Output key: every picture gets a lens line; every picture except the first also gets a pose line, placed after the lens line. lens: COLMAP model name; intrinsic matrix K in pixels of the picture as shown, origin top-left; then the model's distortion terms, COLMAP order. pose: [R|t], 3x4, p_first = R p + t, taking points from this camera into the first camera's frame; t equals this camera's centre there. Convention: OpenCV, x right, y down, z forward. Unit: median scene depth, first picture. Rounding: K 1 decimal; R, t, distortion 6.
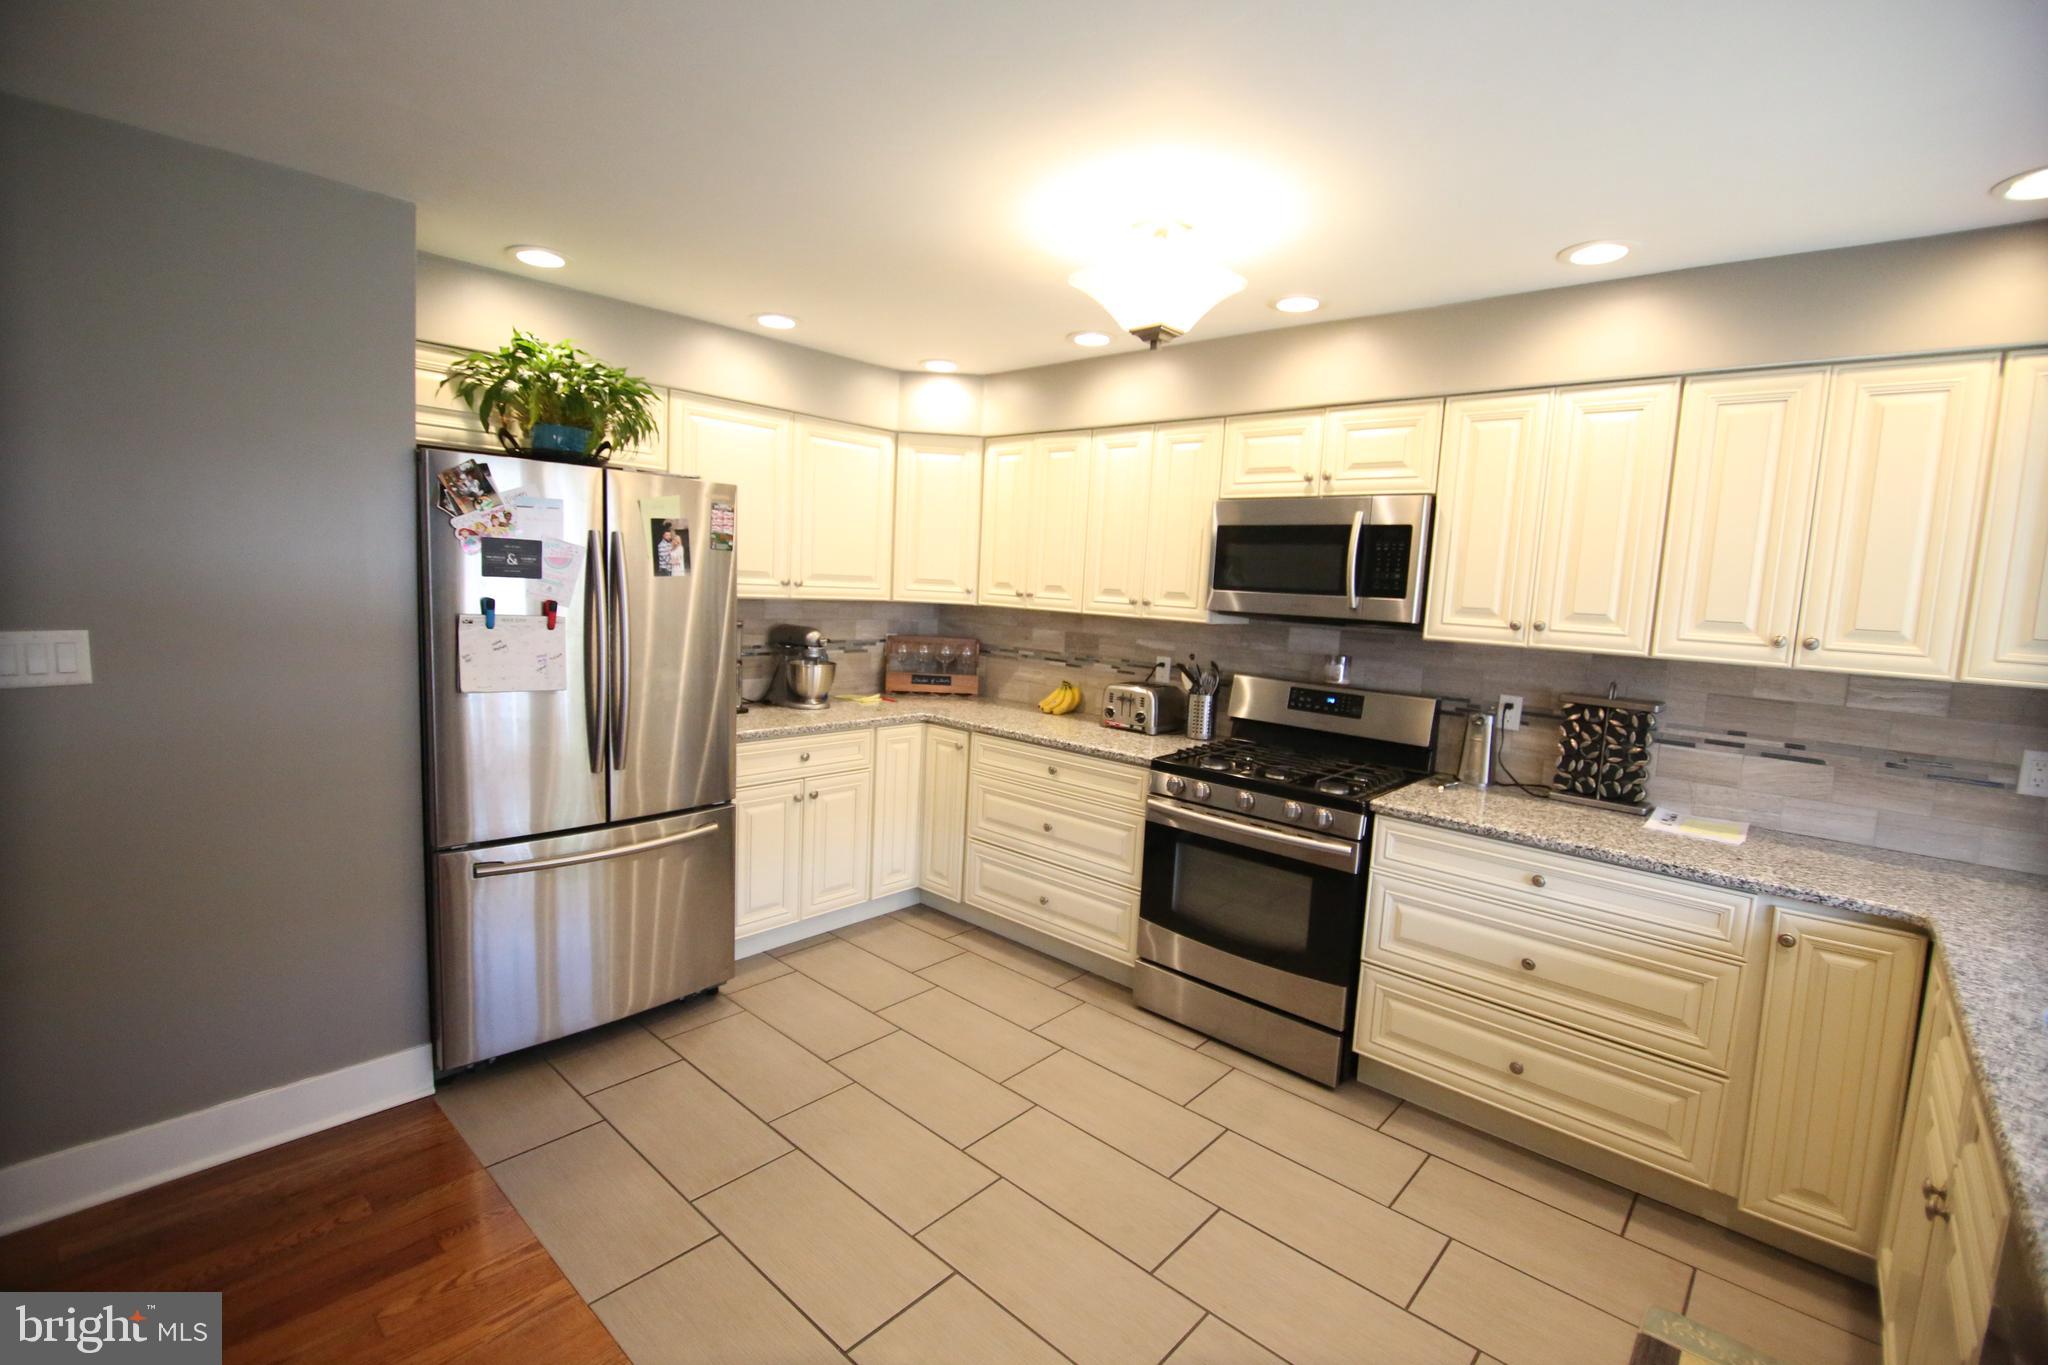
lens RADIAL K [[910.5, 0, 1023.5], [0, 910.5, 680.6], [0, 0, 1]] dist [-0.004566, -0.008517]
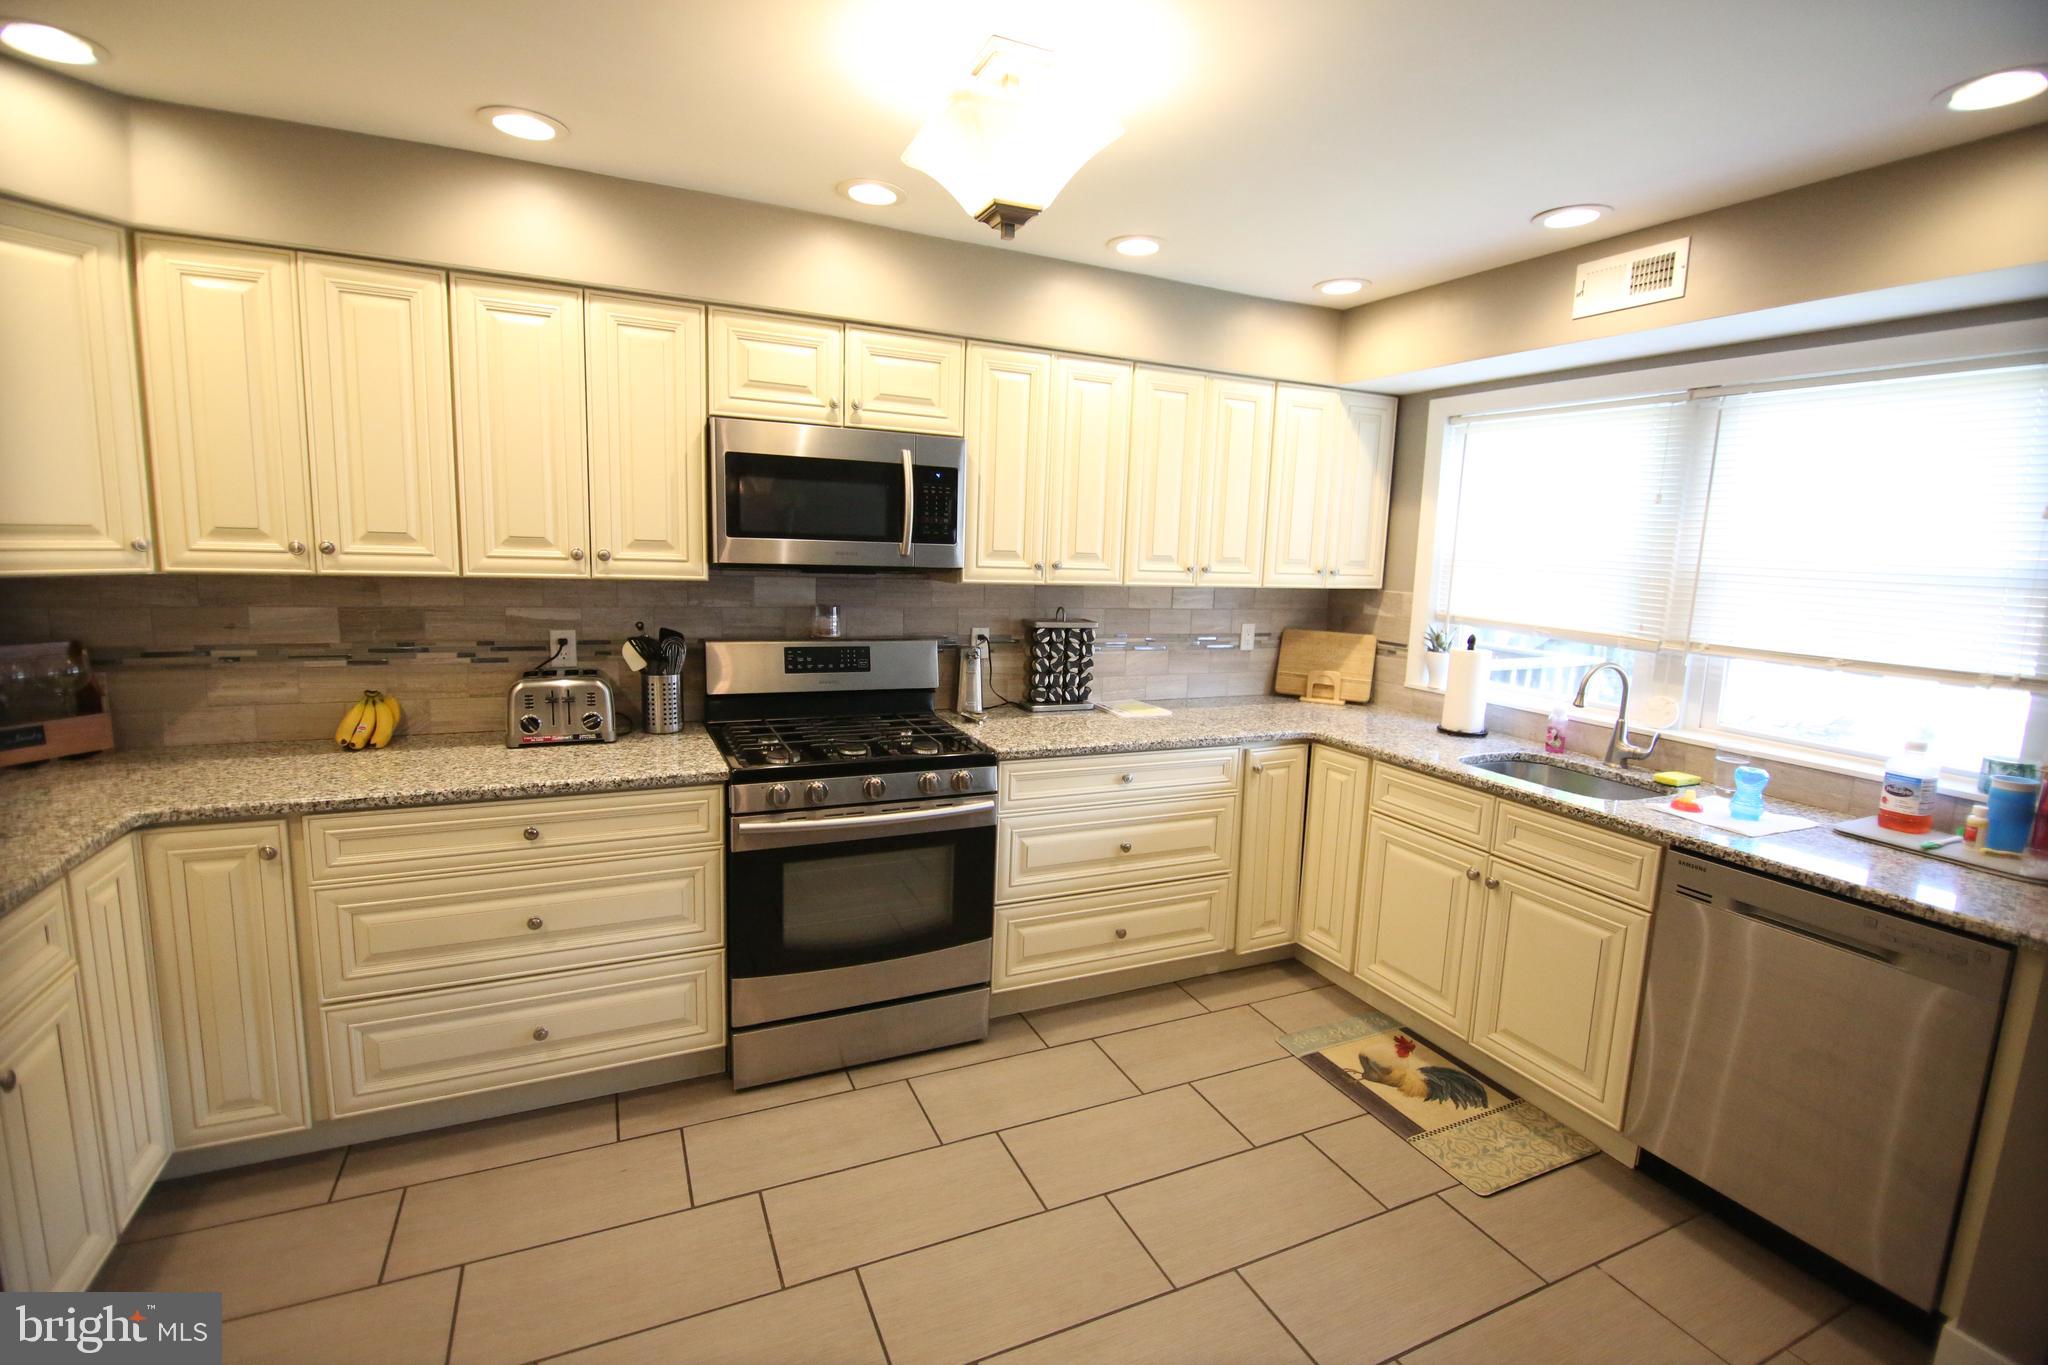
lens RADIAL K [[910.5, 0, 1022.7], [0, 910.5, 680.1], [0, 0, 1]] dist [-0.004566, -0.008517]
pose [[0.395590, -0.173599, 0.901871, -0.460231], [0.085001, 0.984679, 0.152254, -0.086929], [-0.914485, 0.016430, 0.404285, 0.525805]]
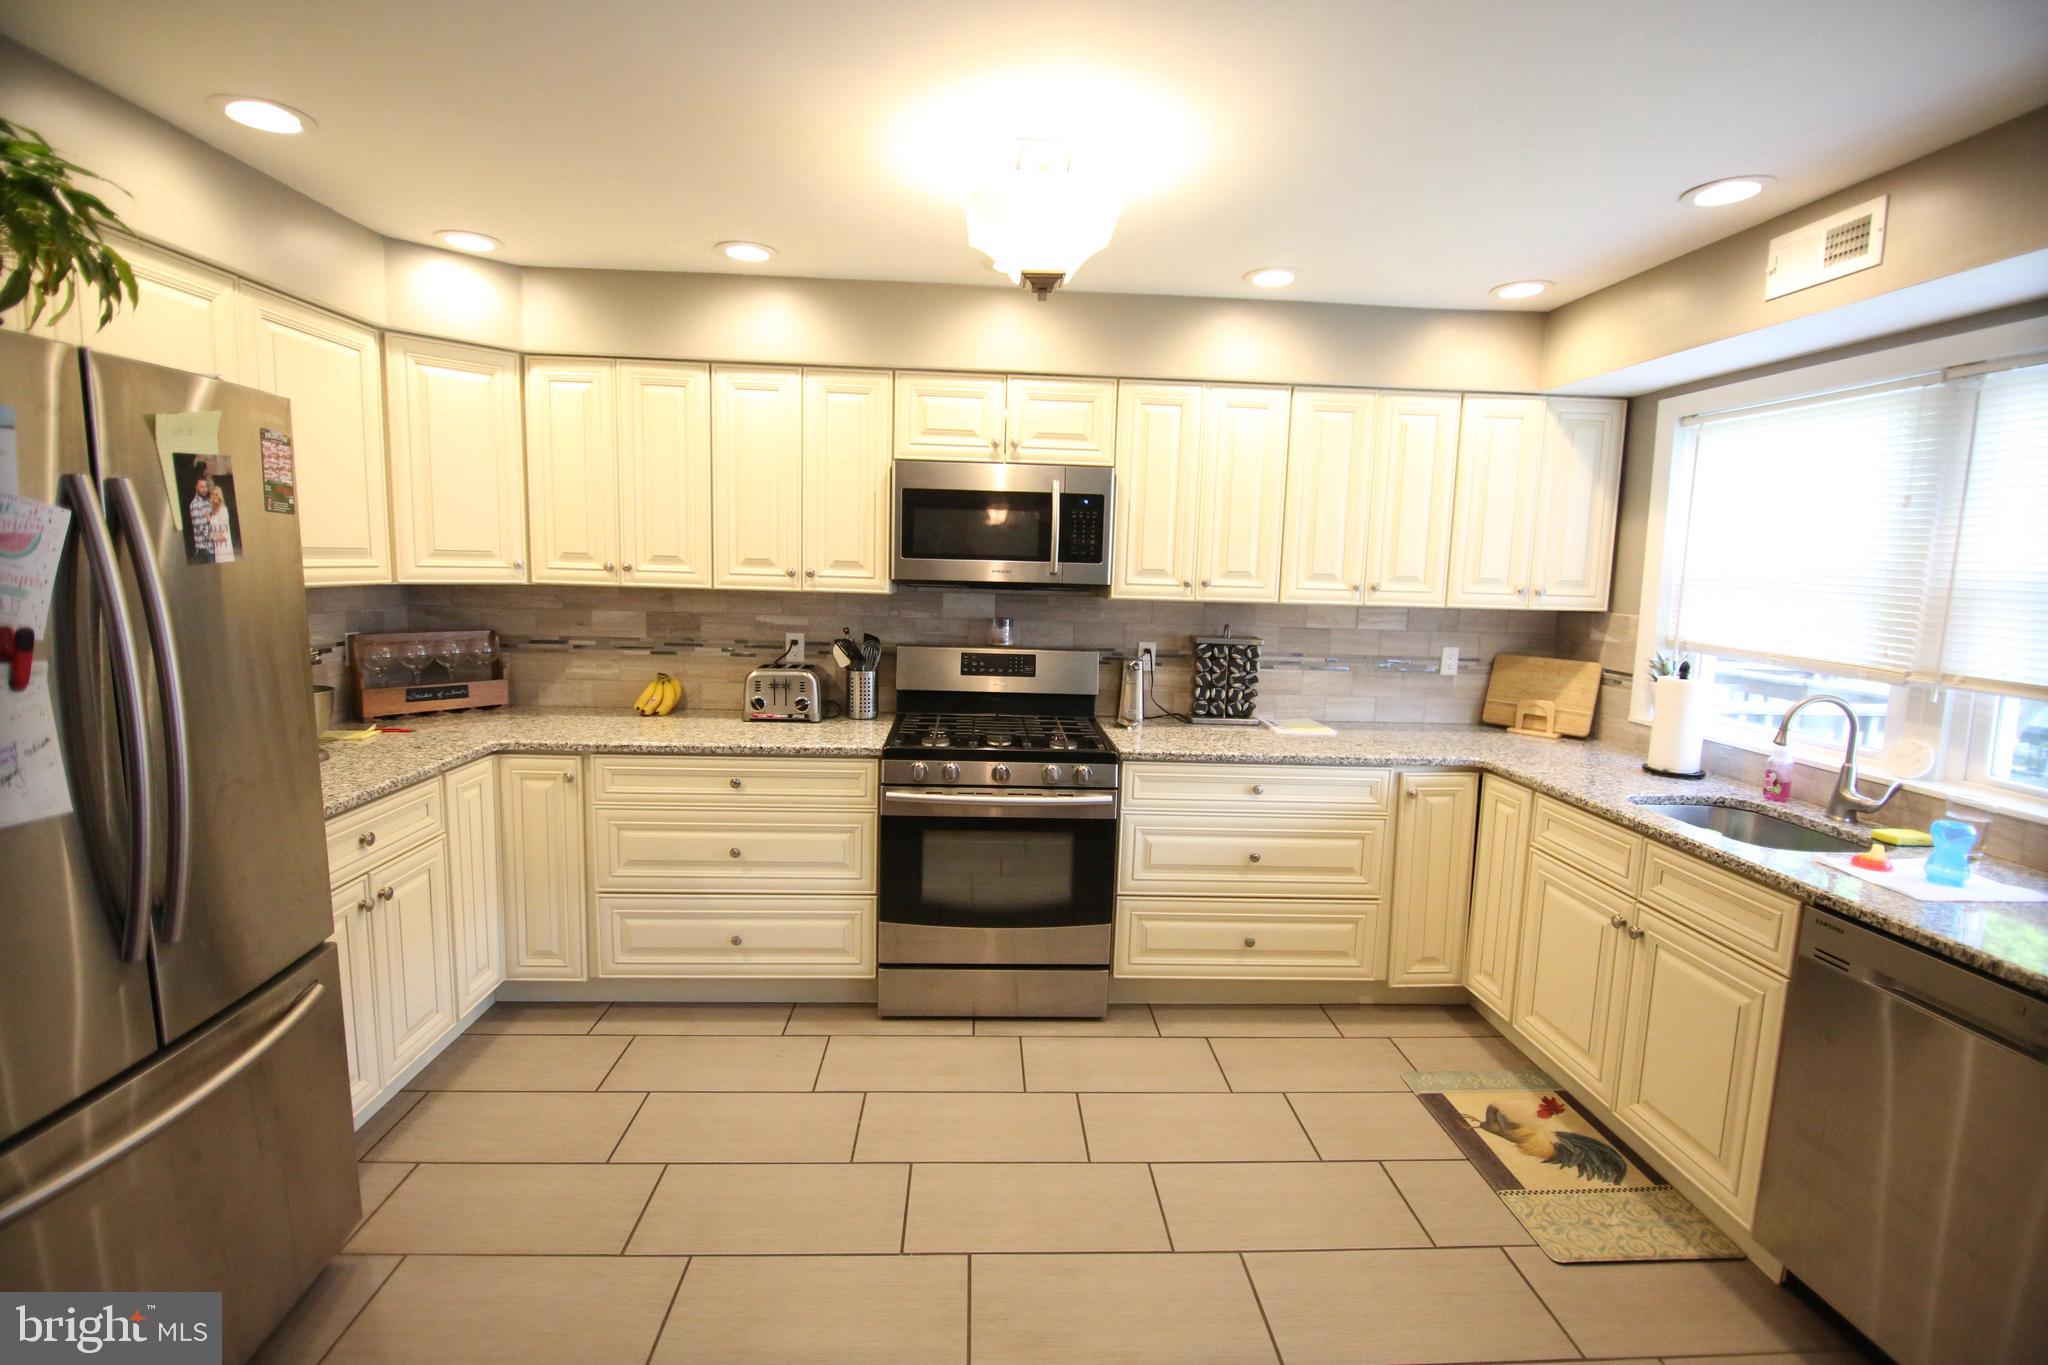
lens RADIAL K [[910.5, 0, 1024.1], [0, 910.5, 680.8], [0, 0, 1]] dist [-0.004566, -0.008517]
pose [[0.707313, -0.120451, 0.696563, -0.416685], [0.084670, 0.992718, 0.085685, -0.049844], [-0.701812, -0.001628, 0.712361, 0.281006]]
